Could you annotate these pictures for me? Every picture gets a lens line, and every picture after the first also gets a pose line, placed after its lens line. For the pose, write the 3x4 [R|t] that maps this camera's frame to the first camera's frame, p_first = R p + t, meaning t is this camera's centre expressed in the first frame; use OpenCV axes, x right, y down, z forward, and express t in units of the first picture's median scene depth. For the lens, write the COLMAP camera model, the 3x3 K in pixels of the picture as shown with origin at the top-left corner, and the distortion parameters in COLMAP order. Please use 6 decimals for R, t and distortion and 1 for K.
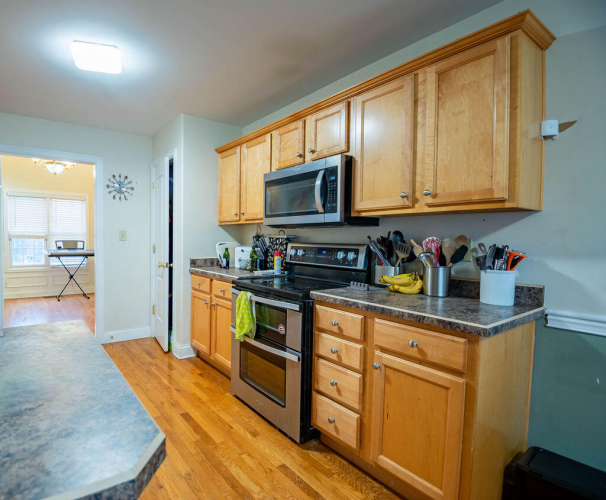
lens RADIAL K [[315.3, 0, 298.1], [0, 315.3, 249.2], [0, 0, 1]] dist [-0.006465, -0.001470]
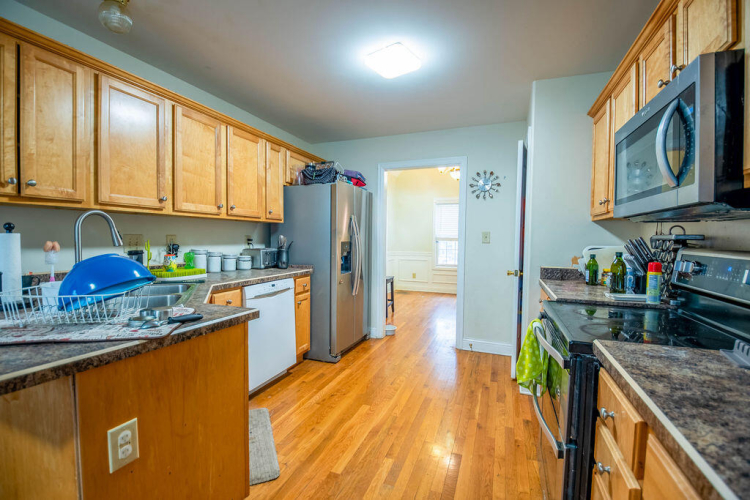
lens RADIAL K [[360.2, 0, 370.8], [0, 360.2, 252.7], [0, 0, 1]] dist [-0.002086, -0.000407]
pose [[0.529429, 0.029140, -0.847853, 0.161542], [-0.030933, 0.999408, 0.015033, -0.004847], [0.847790, 0.018268, 0.530017, 0.168823]]
